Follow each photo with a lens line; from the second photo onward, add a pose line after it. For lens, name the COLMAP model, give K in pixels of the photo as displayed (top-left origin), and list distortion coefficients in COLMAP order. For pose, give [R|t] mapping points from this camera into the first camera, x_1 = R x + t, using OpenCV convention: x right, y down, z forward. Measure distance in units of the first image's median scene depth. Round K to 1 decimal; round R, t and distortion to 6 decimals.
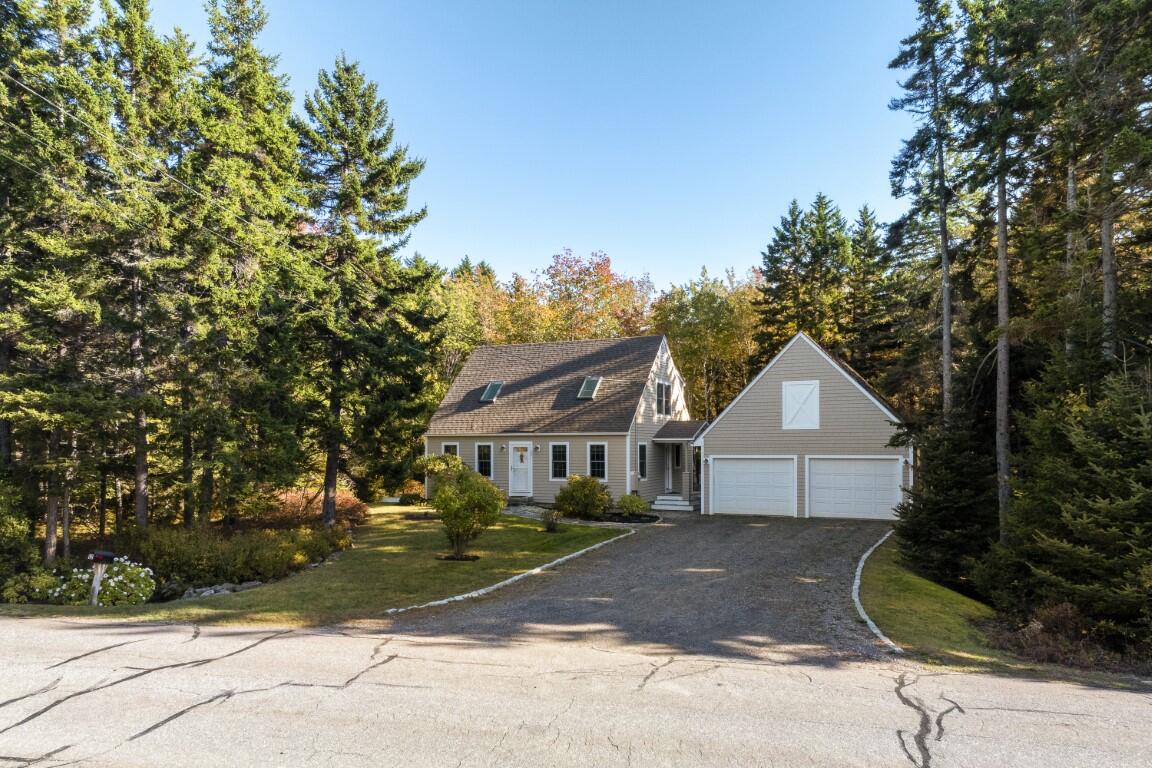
lens RADIAL K [[806.0, 0, 564.2], [0, 806.0, 426.7], [0, 0, 1]] dist [-0.003979, 0.006580]
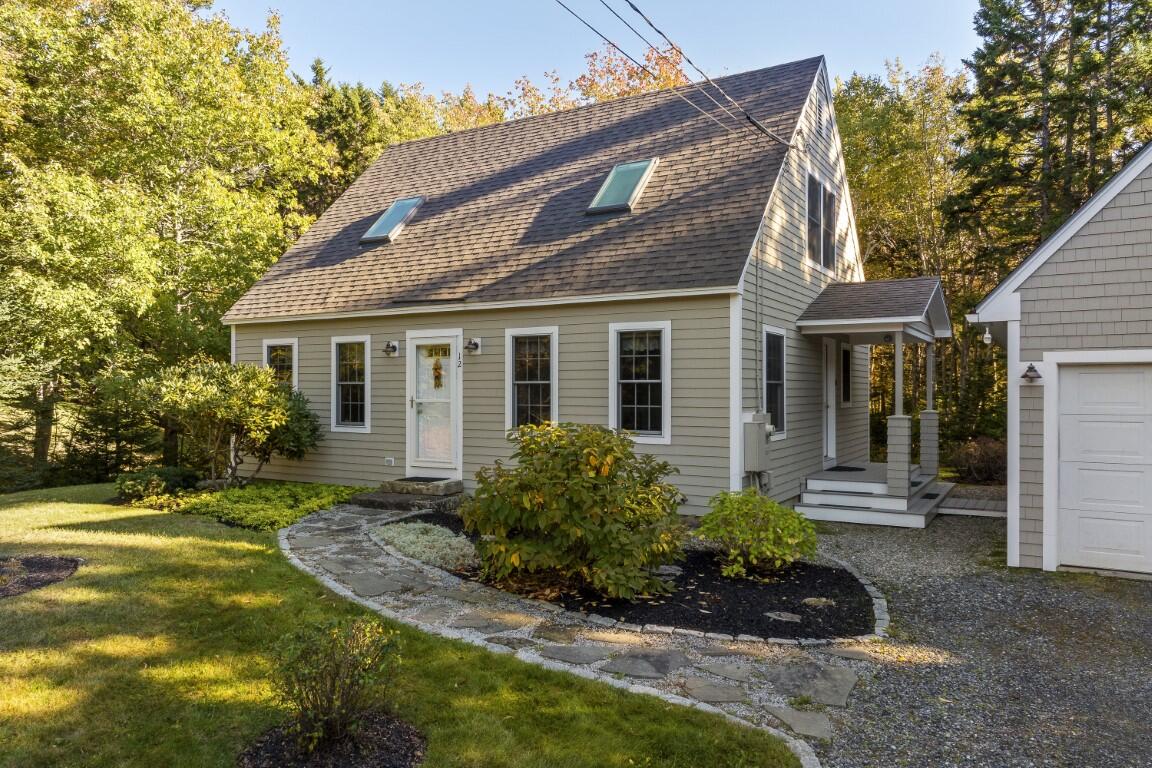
lens RADIAL K [[806.0, 0, 571.6], [0, 806.0, 381.6], [0, 0, 1]] dist [-0.003979, 0.006580]
pose [[0.996874, 0.001911, -0.078988, 0.037970], [-0.000874, 0.999913, 0.013153, 0.037519], [0.079006, -0.013042, 0.996789, 0.644312]]
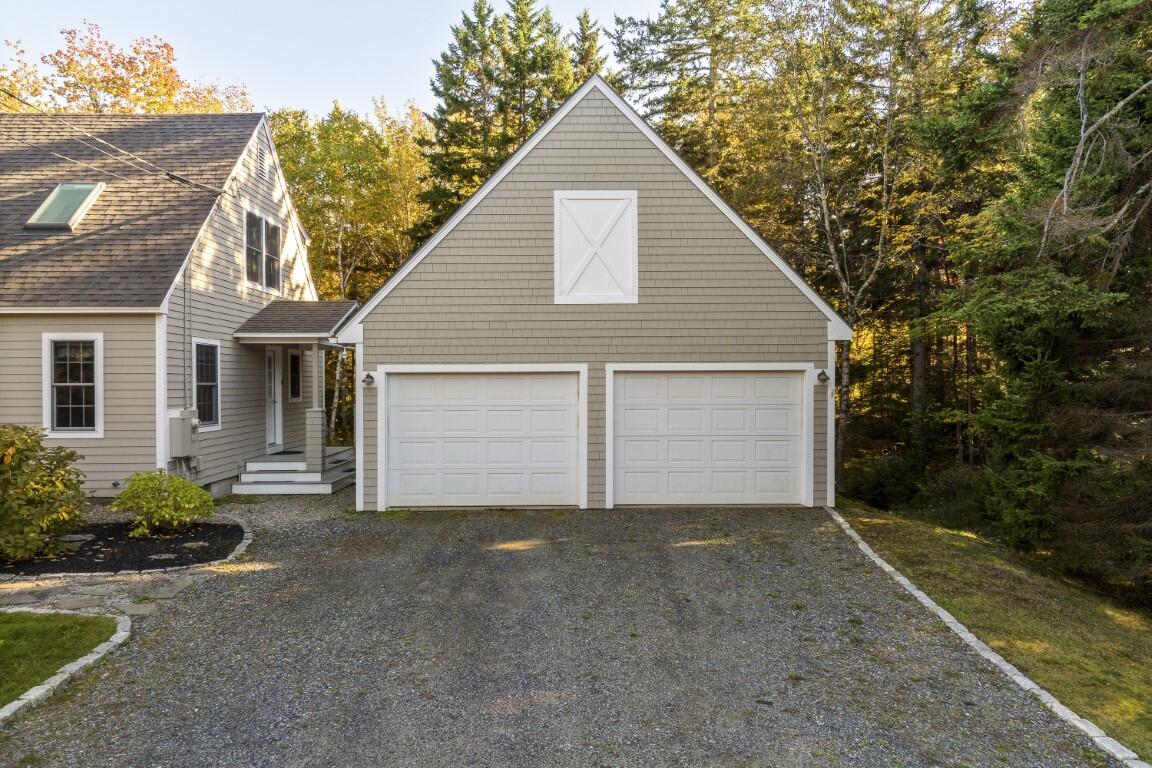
lens RADIAL K [[806.0, 0, 574.7], [0, 806.0, 379.7], [0, 0, 1]] dist [-0.003979, 0.006580]
pose [[0.888400, -0.001391, 0.459067, 0.073790], [-0.007904, 0.999801, 0.018325, 0.030955], [-0.459001, -0.019908, 0.888213, 0.534622]]
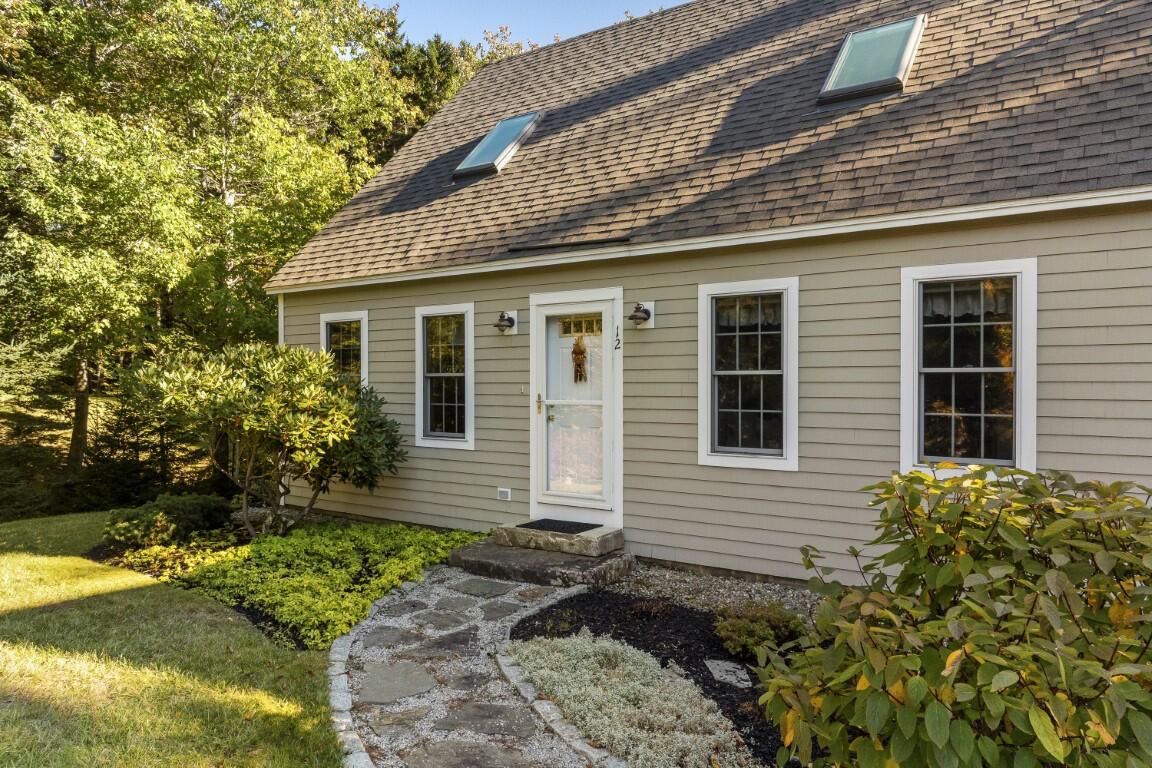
lens RADIAL K [[806.0, 0, 572.3], [0, 806.0, 385.7], [0, 0, 1]] dist [-0.003979, 0.006580]
pose [[0.986914, 0.001420, -0.161244, -0.016671], [0.002902, 0.999643, 0.026563, 0.040112], [0.161224, -0.026684, 0.986557, 0.773988]]
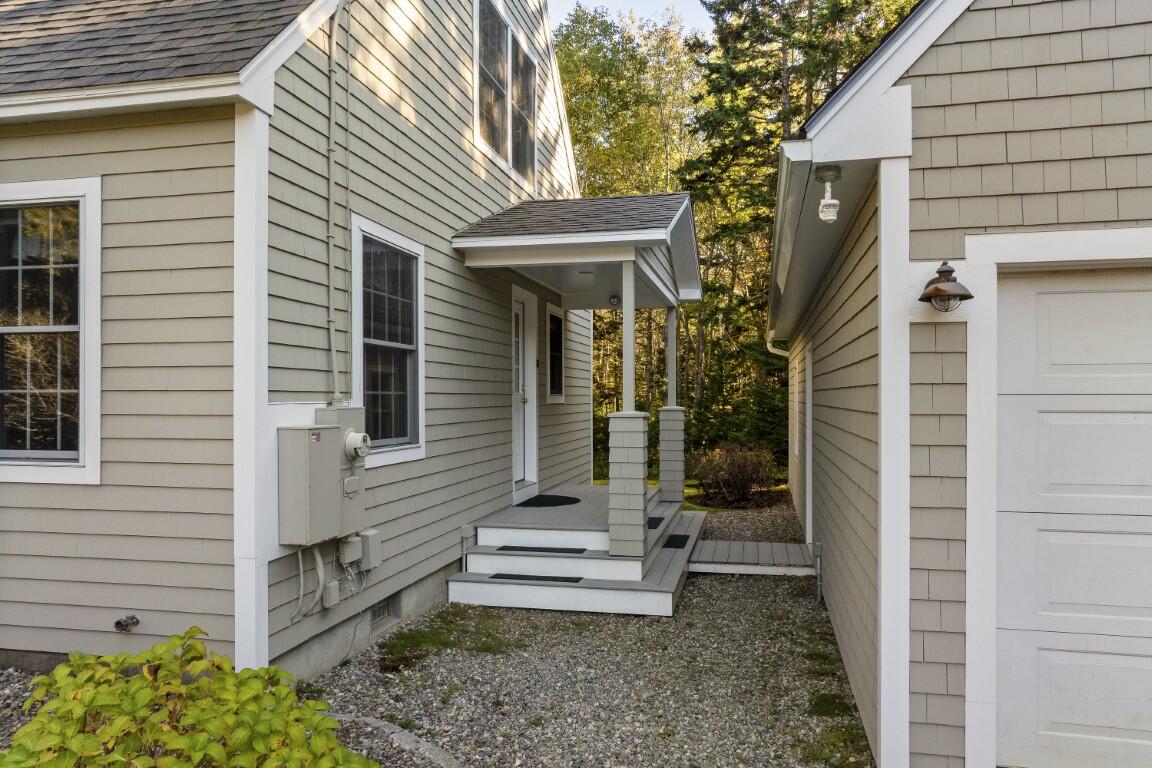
lens RADIAL K [[806.0, 0, 573.0], [0, 806.0, 386.7], [0, 0, 1]] dist [-0.003979, 0.006580]
pose [[0.973252, 0.003184, 0.229718, 0.094091], [-0.005418, 0.999944, 0.009094, 0.049038], [-0.229676, -0.010095, 0.973215, 0.817390]]
